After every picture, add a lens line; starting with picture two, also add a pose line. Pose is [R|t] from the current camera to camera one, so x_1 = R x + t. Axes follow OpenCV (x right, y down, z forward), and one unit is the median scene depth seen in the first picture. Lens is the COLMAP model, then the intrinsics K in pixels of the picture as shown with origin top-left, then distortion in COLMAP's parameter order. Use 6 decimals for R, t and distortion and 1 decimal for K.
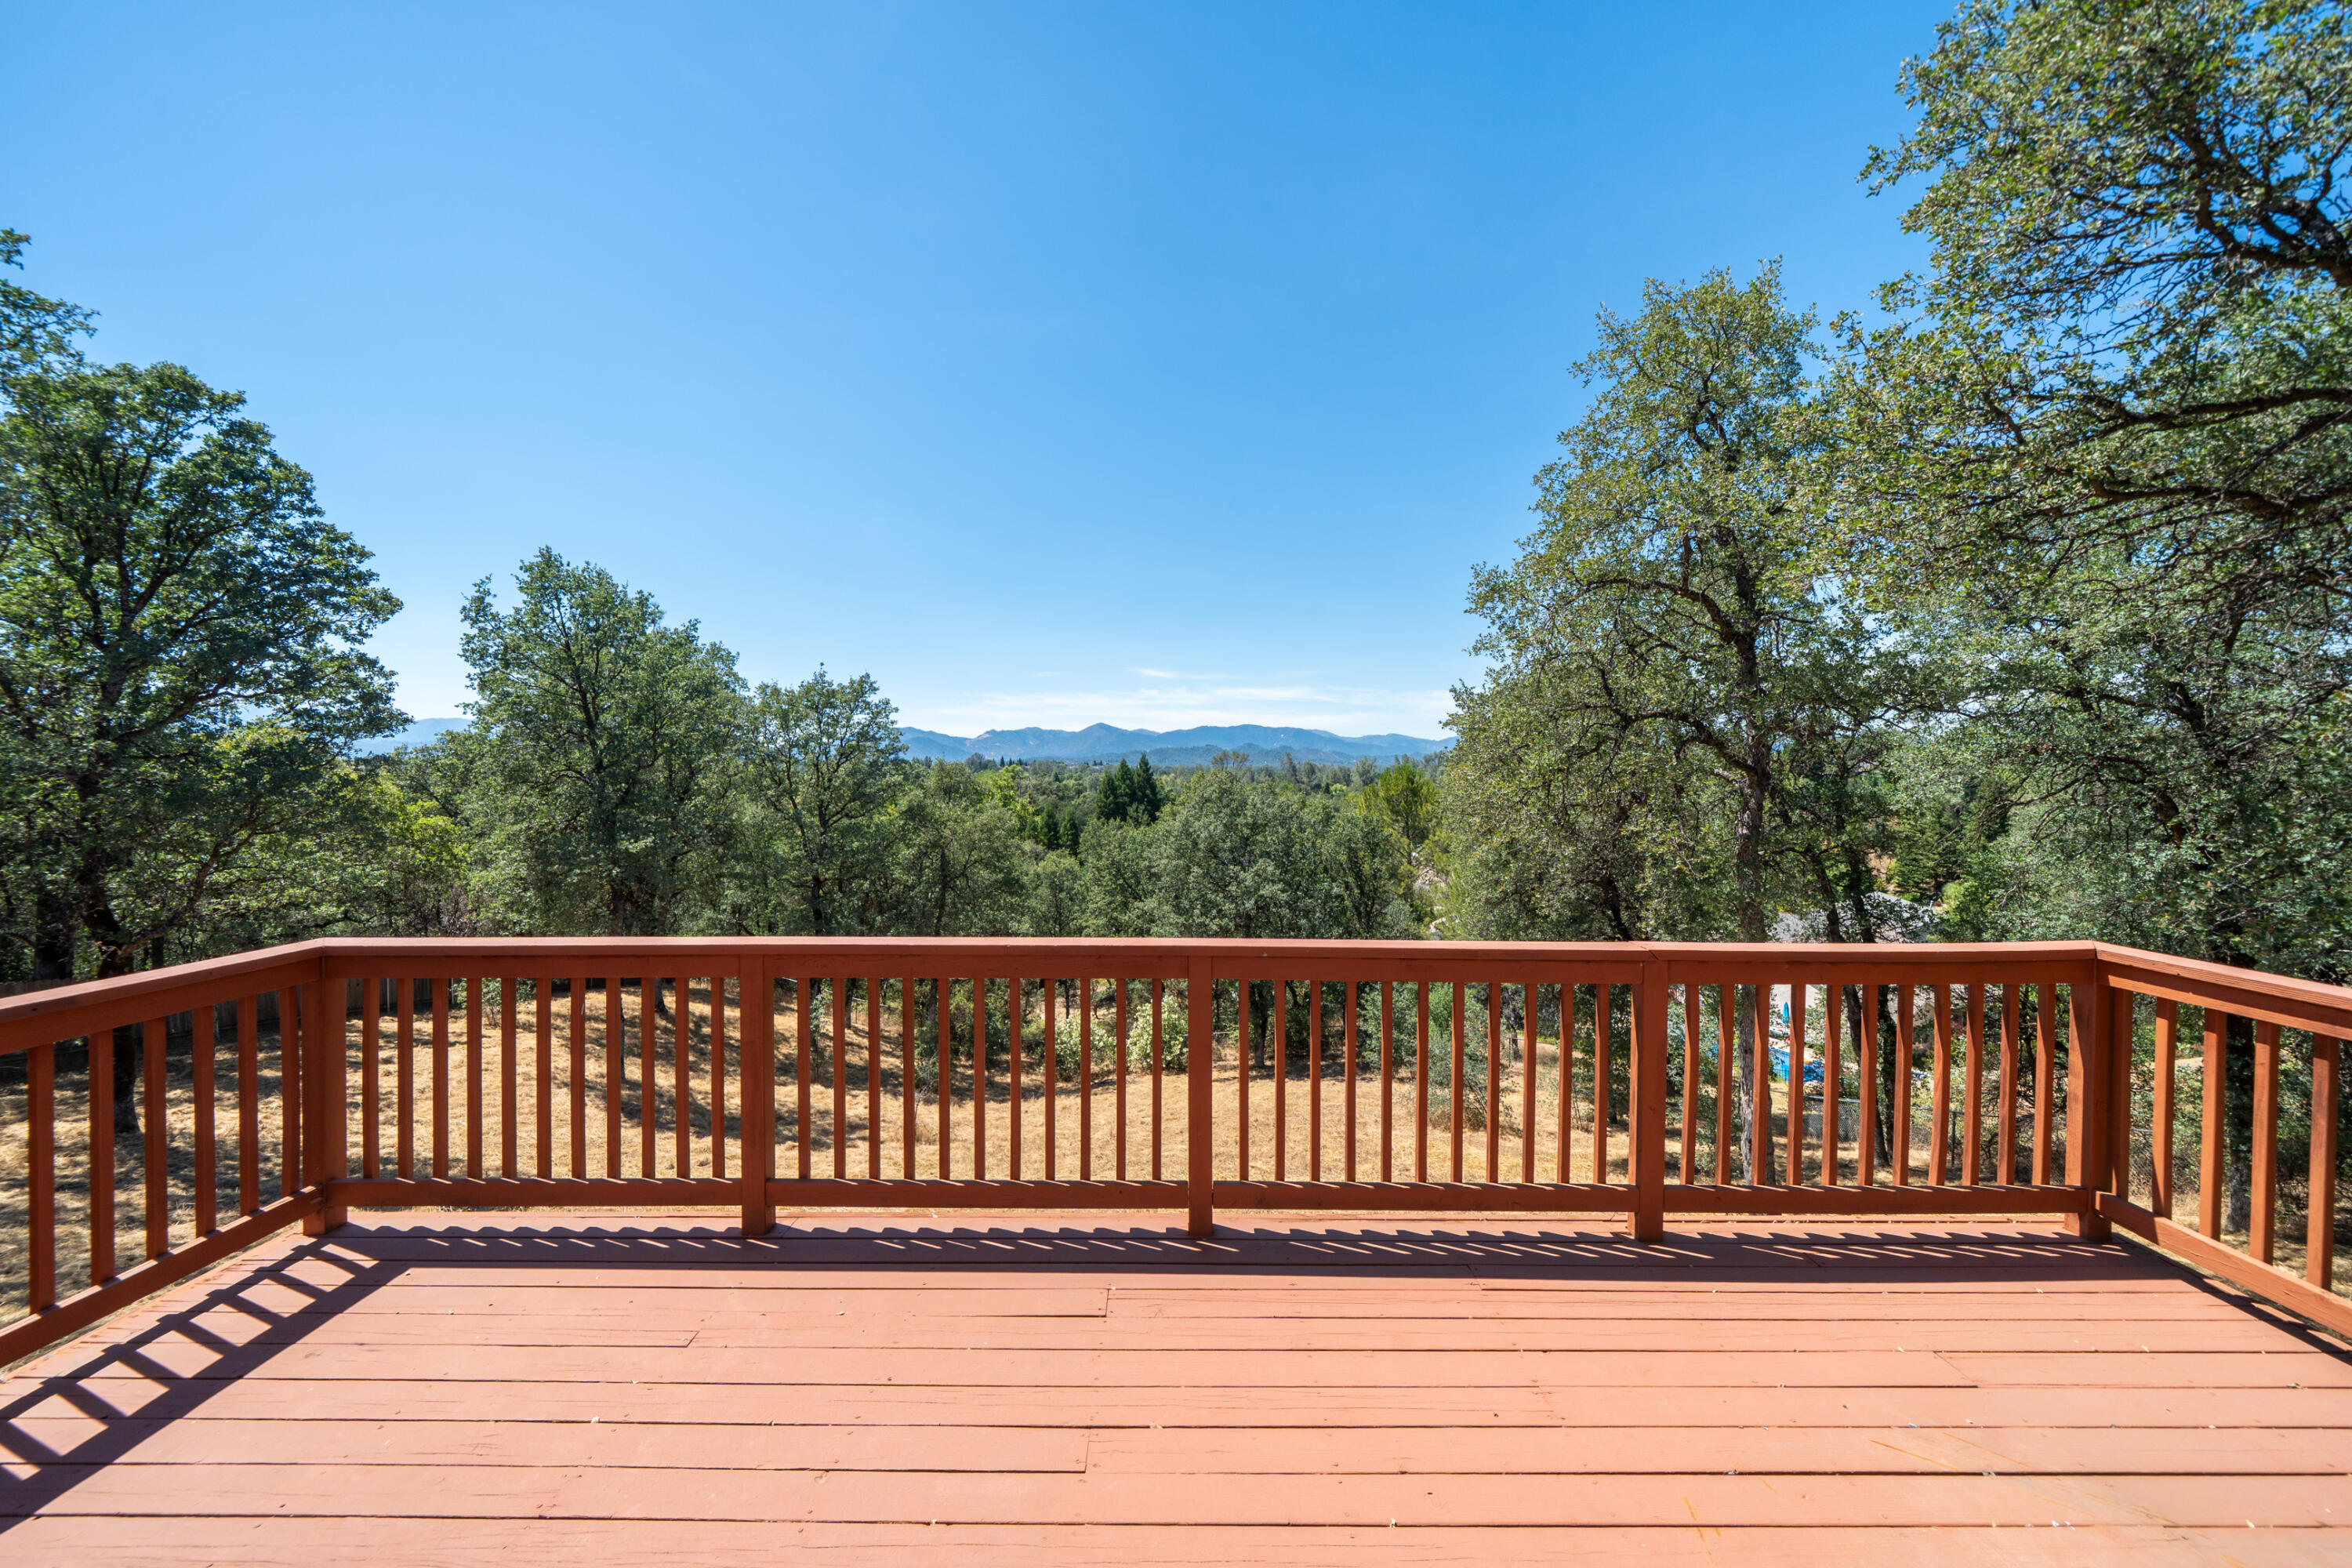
lens RADIAL K [[831.5, 0, 1176.0], [0, 831.5, 784.0], [0, 0, 1]] dist [-0.001588, 0.000117]
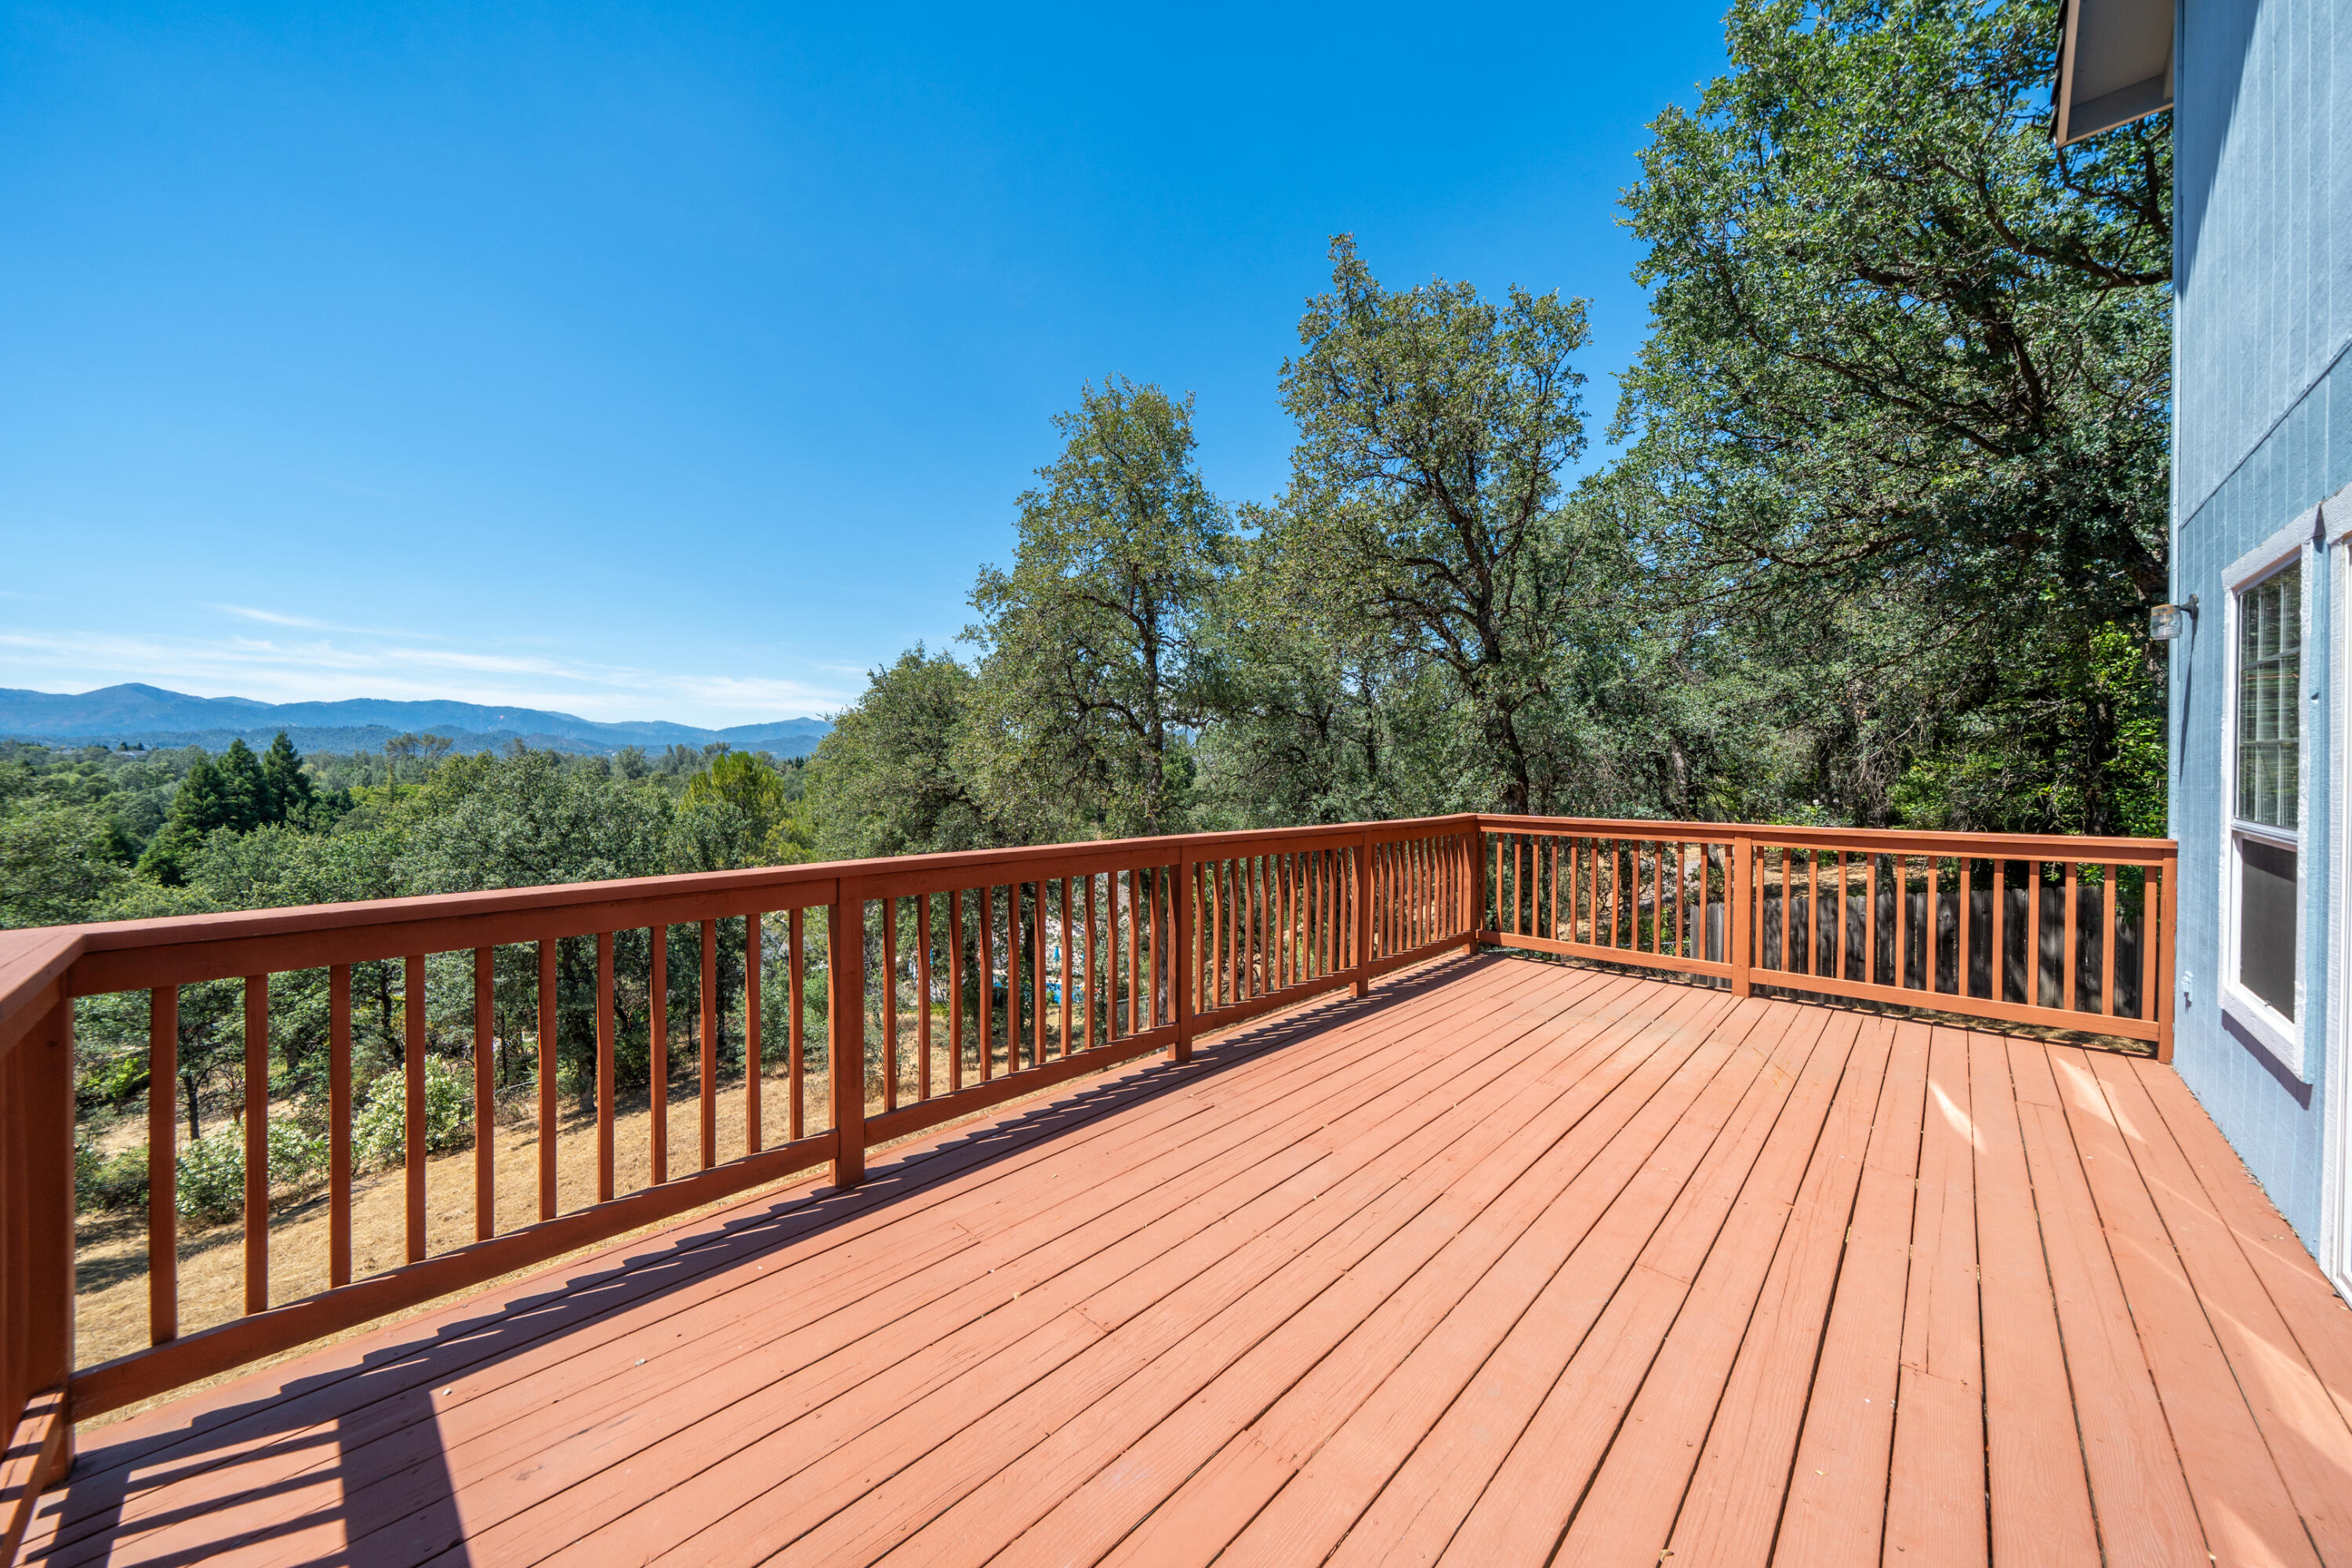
lens RADIAL K [[824.8, 0, 1173.1], [0, 824.8, 767.8], [0, 0, 1]] dist [-0.001086, -0.000058]
pose [[0.687040, 0.003482, 0.726611, -0.096176], [0.004861, 0.999944, -0.009388, 0.009762], [-0.726603, 0.009982, 0.686985, 0.011879]]
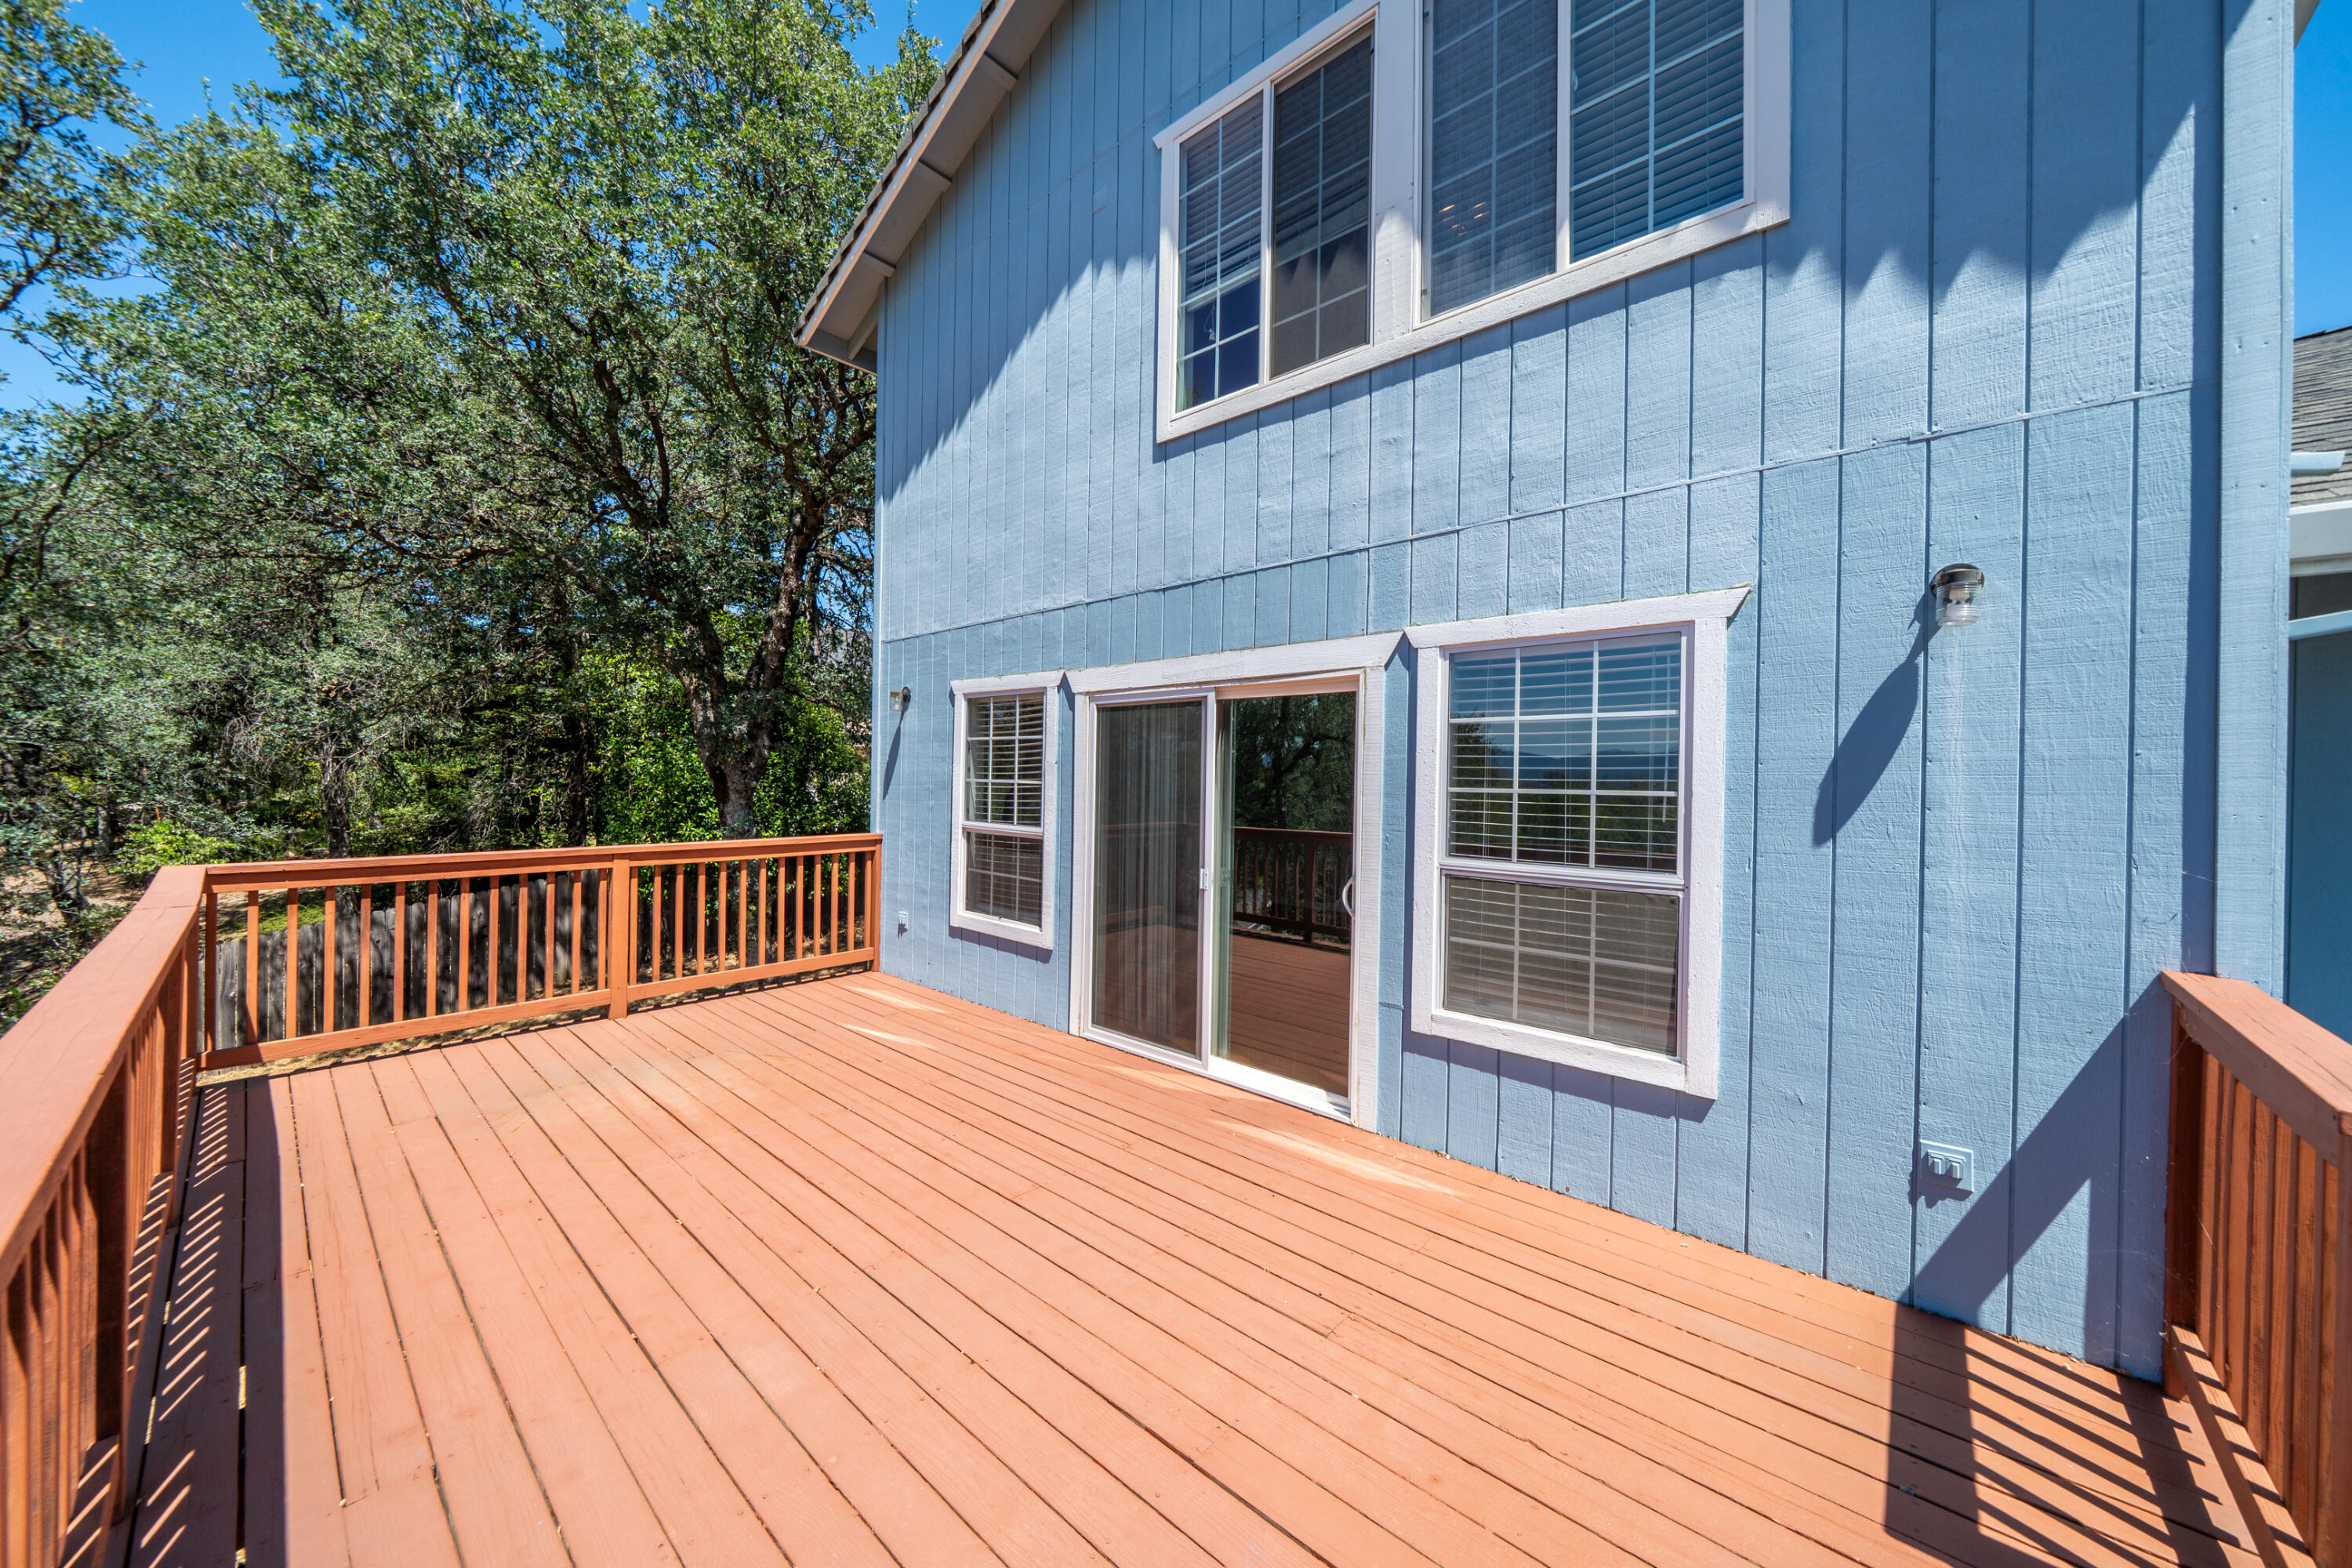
lens RADIAL K [[823.0, 0, 1171.6], [0, 823.0, 777.6], [0, 0, 1]] dist [-0.010563, -0.000052]
pose [[-0.751177, -0.009899, 0.660027, -0.088707], [-0.005215, 0.999945, 0.009062, 0.003948], [-0.660081, 0.003365, -0.751187, 0.097015]]
